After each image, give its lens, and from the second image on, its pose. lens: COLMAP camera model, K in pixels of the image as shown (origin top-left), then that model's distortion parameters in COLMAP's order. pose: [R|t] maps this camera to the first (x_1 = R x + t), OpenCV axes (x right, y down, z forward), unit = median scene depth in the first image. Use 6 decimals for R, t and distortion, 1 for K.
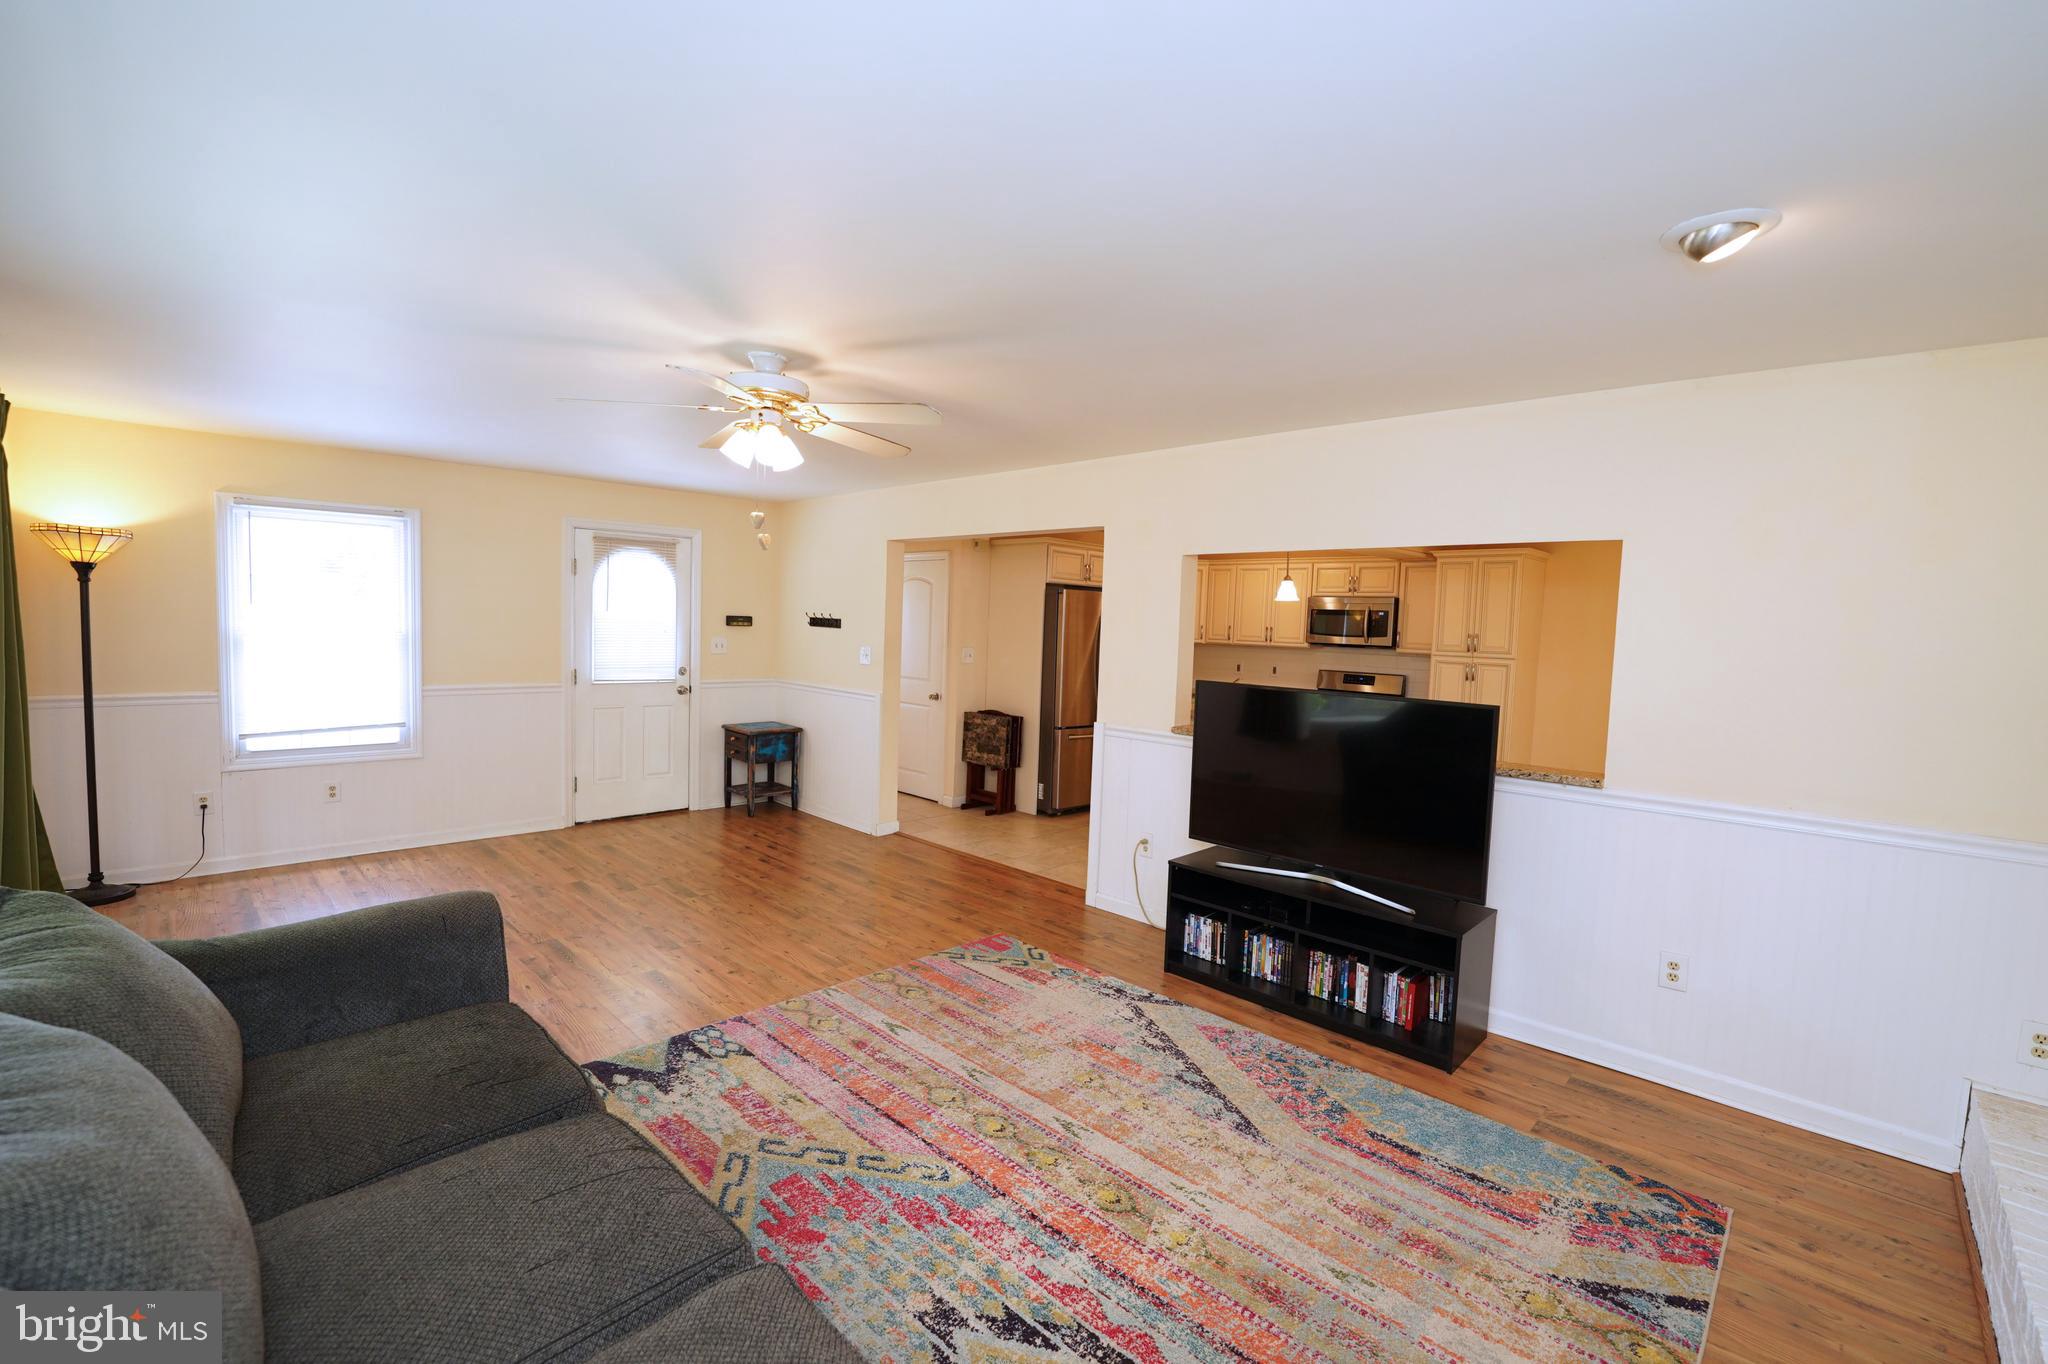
lens RADIAL K [[870.6, 0, 1019.3], [0, 870.6, 684.2], [0, 0, 1]] dist [-0.023200, -0.000419]
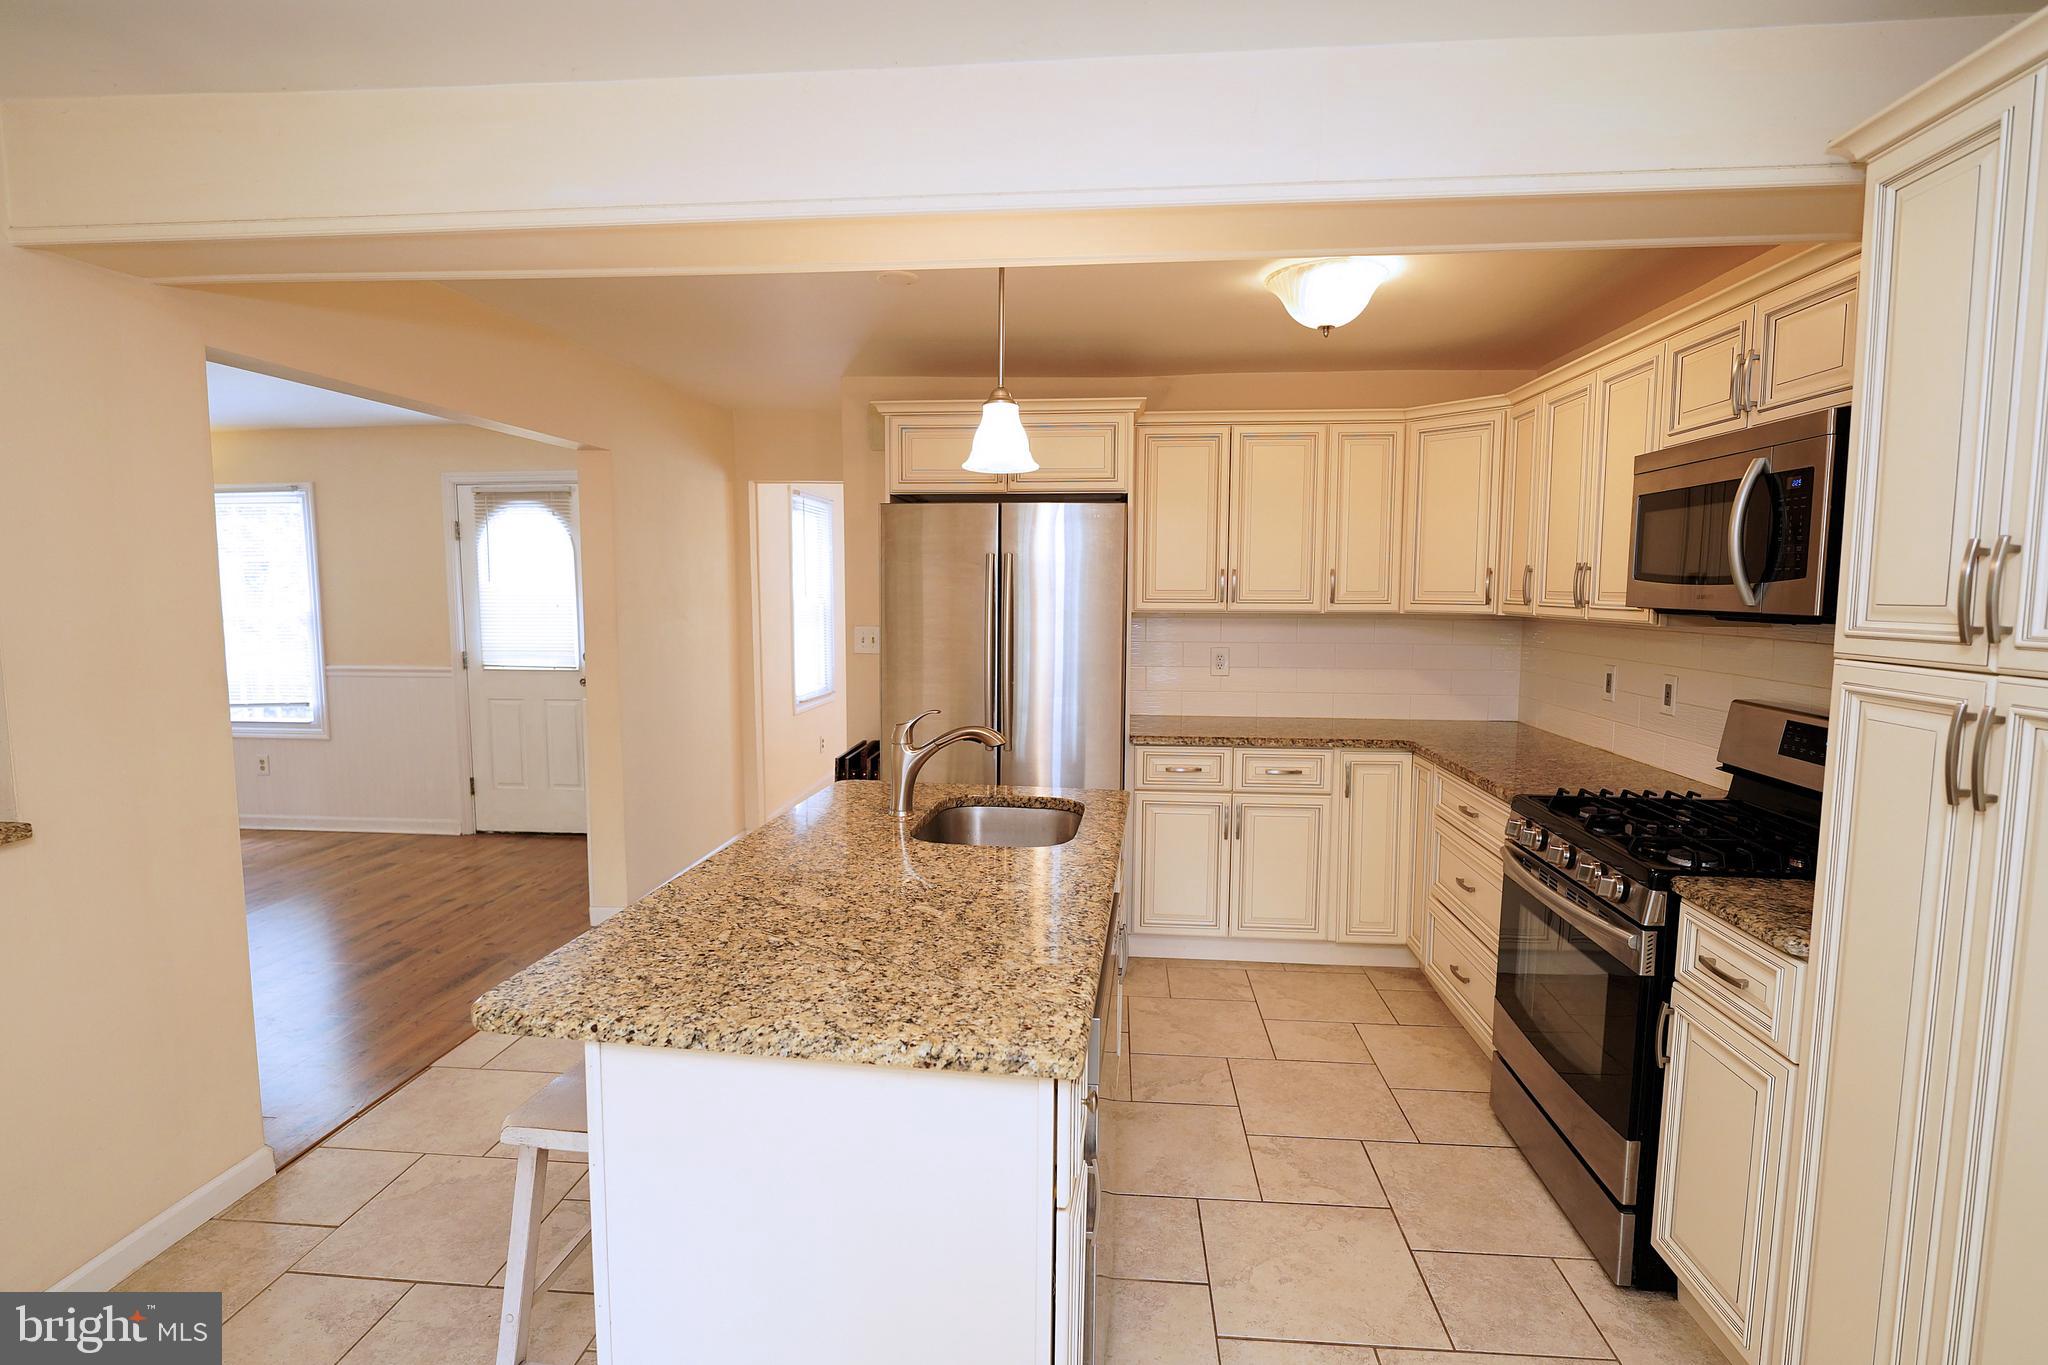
lens RADIAL K [[1018.5, 0, 1021.0], [0, 1018.5, 684.4], [0, 0, 1]] dist [-0.012526, -0.000603]
pose [[0.632431, 0.042139, -0.773469, 1.019053], [-0.034459, 0.999061, 0.026254, -0.050301], [0.773850, 0.010049, 0.633290, 1.326152]]
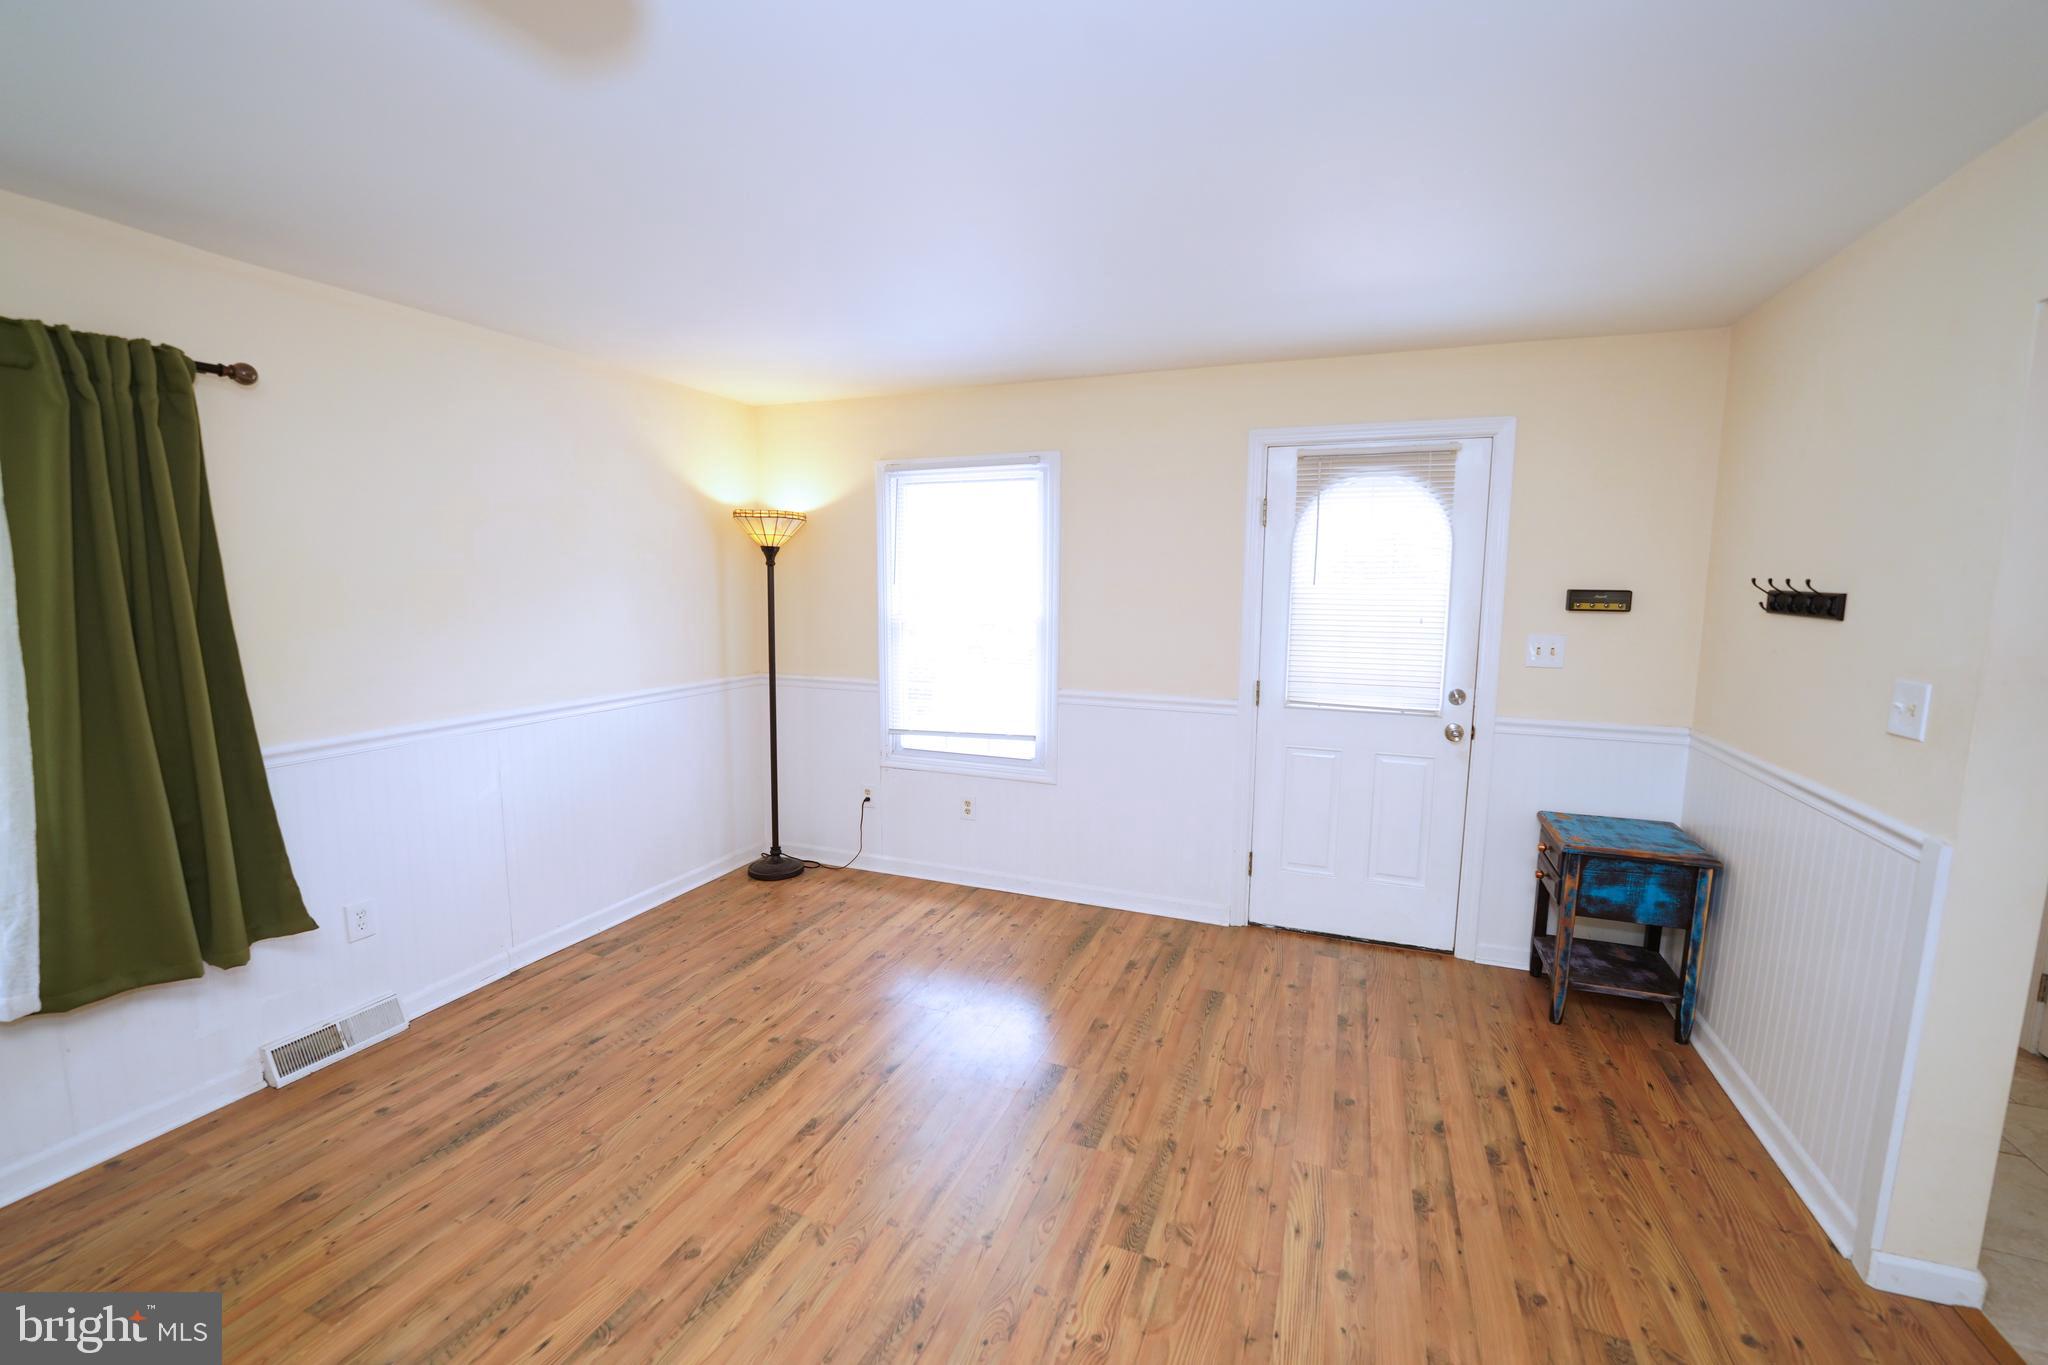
lens RADIAL K [[834.4, 0, 1024.0], [0, 834.4, 682.5], [0, 0, 1]] dist [-0.022047, 0.000196]
pose [[0.394314, 0.083227, -0.915199, -0.061263], [-0.059974, 0.996098, 0.064744, -0.073809], [0.917017, 0.029359, 0.397767, 1.023392]]
